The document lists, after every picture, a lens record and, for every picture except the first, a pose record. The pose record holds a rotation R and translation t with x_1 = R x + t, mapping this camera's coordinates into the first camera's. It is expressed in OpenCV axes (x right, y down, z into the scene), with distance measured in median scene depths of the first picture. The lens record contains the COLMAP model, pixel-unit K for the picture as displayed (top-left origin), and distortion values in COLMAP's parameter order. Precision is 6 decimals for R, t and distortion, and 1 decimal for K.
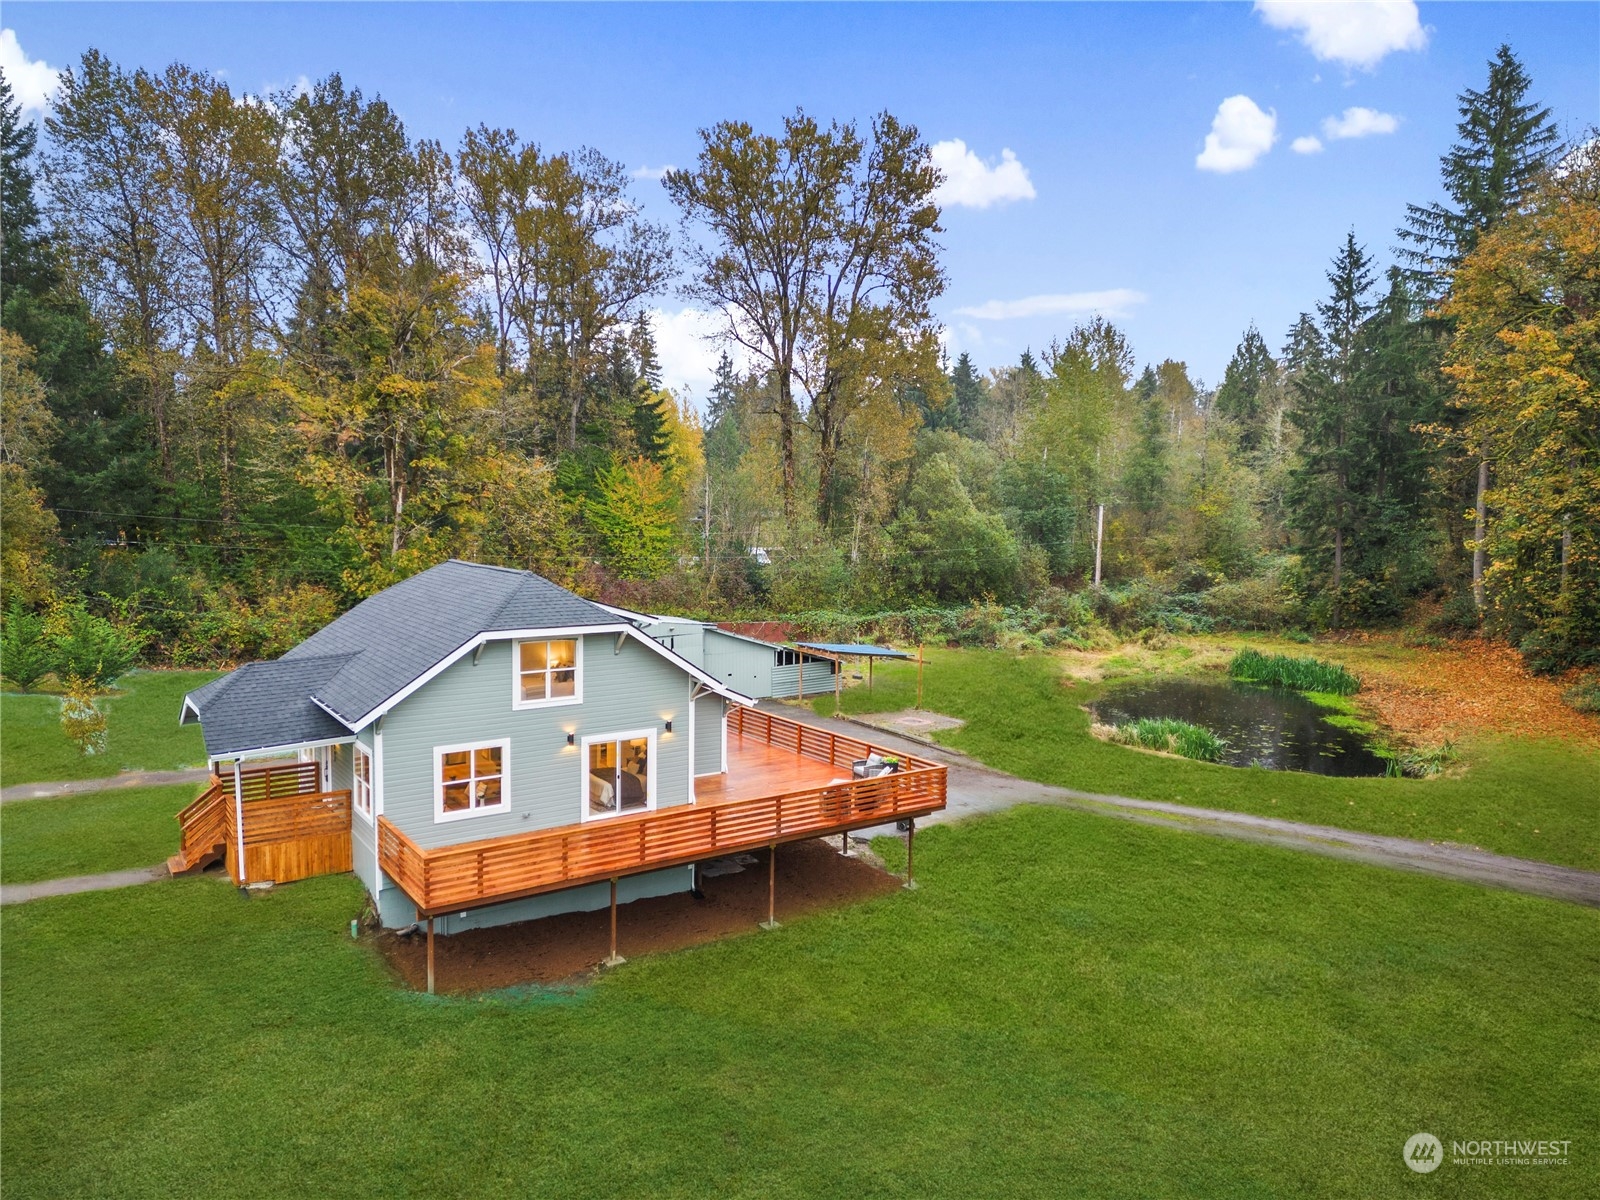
lens RADIAL K [[1116.7, 0, 799.6], [0, 1116.7, 599.9], [0, 0, 1]] dist [0.006075, -0.002620]
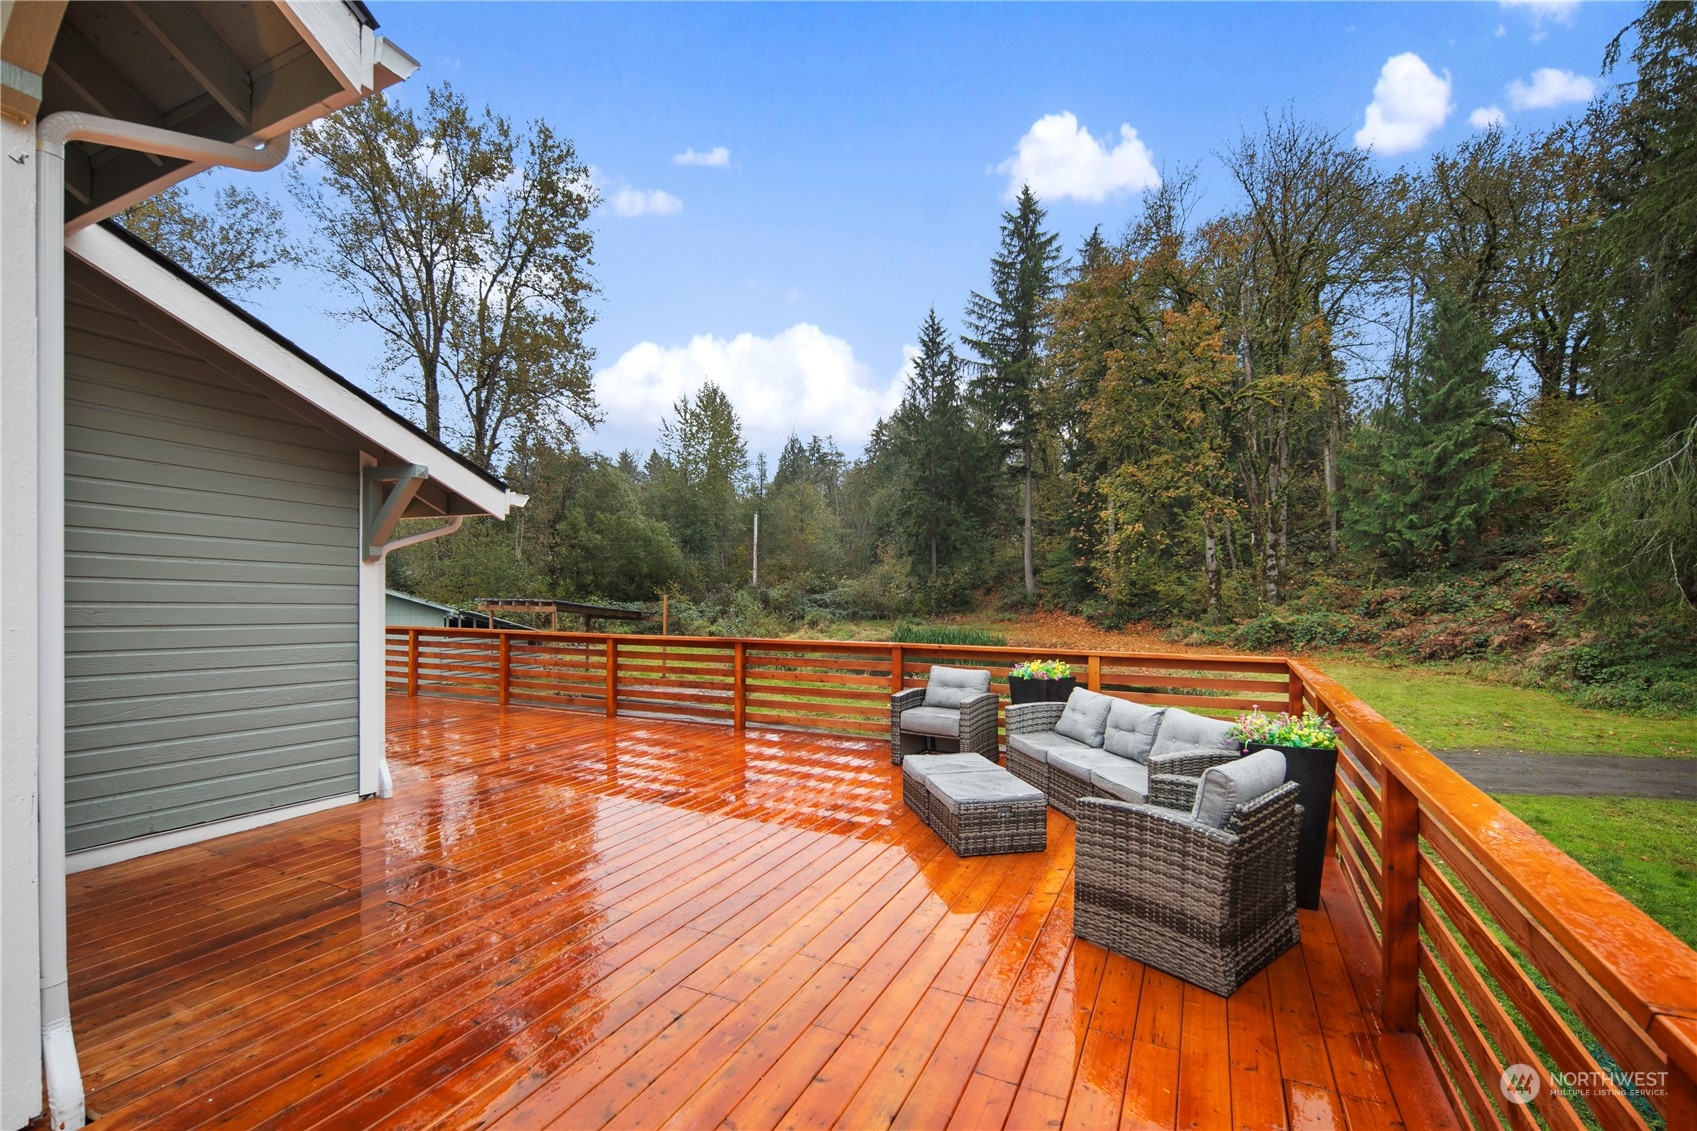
lens RADIAL K [[741.6, 0, 852.0], [0, 741.6, 591.1], [0, 0, 1]] dist [0.000188, -0.001008]
pose [[0.867548, -0.013845, 0.497161, -0.019496], [0.051840, 0.996685, -0.062705, 0.045254], [-0.494645, 0.080172, 0.865389, 0.303892]]
